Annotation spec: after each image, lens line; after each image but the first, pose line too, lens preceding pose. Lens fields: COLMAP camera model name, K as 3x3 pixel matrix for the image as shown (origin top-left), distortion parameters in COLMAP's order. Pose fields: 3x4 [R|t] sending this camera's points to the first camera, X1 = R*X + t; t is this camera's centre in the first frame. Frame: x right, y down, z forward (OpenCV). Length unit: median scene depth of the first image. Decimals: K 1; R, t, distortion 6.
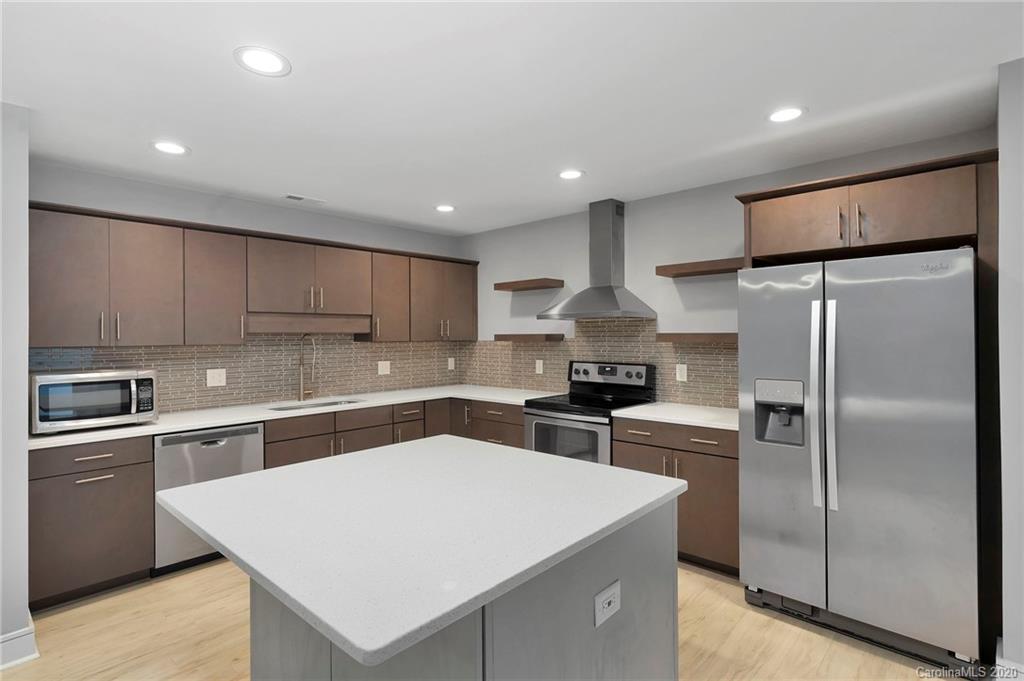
lens RADIAL K [[511.1, 0, 512.0], [0, 511.1, 340.5], [0, 0, 1]] dist [-0.003648, 0.000359]
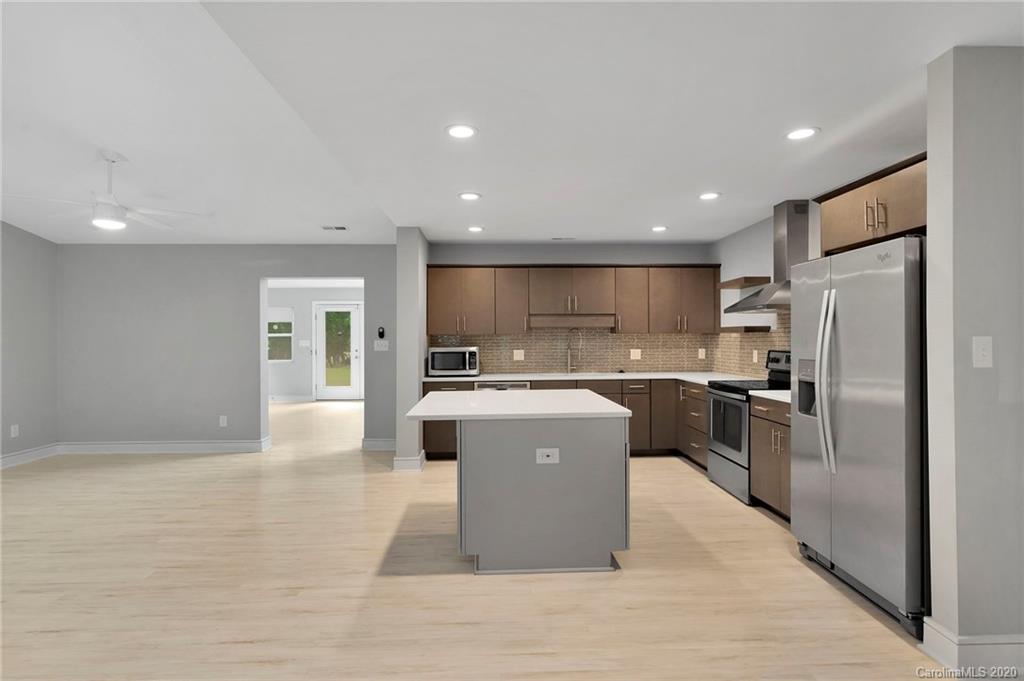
lens RADIAL K [[526.8, 0, 512.0], [0, 526.8, 340.5], [0, 0, 1]] dist [-0.000273, -0.000037]
pose [[0.710387, 0.005910, -0.703787, 0.521770], [-0.006879, 0.999975, 0.001454, 0.020978], [0.703778, 0.003808, 0.710410, -0.191306]]
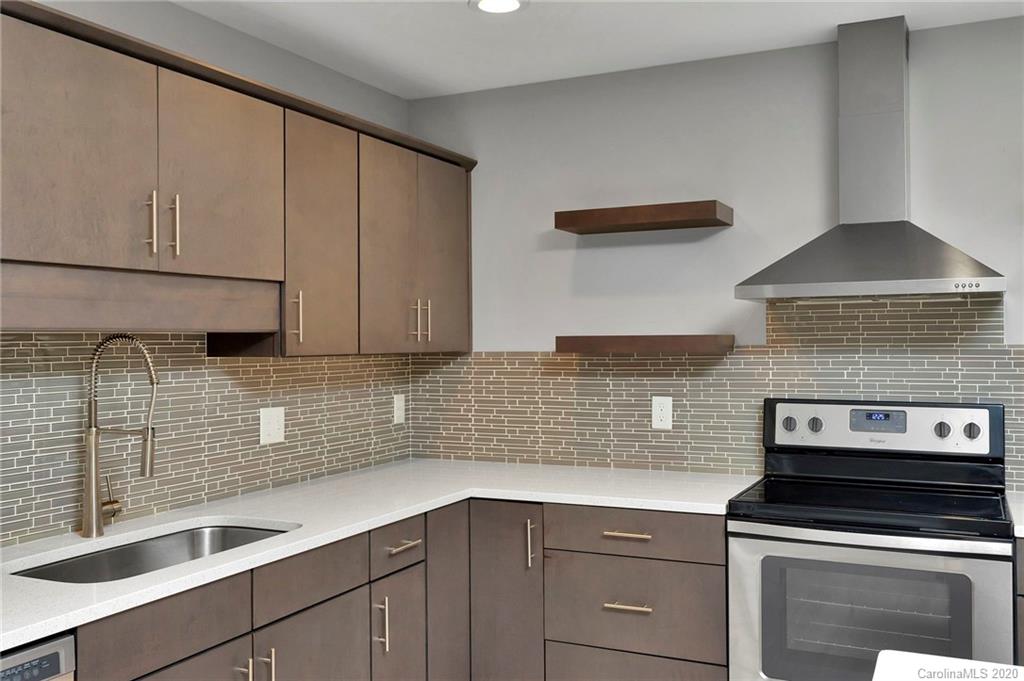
lens RADIAL K [[951.9, 0, 512.0], [0, 951.9, 340.5], [0, 0, 1]] dist [0.019937, 0.011830]
pose [[0.954516, -0.001625, 0.298154, -0.324024], [0.005005, 0.999932, -0.010574, -0.000713], [-0.298117, 0.011585, 0.954459, 0.313417]]
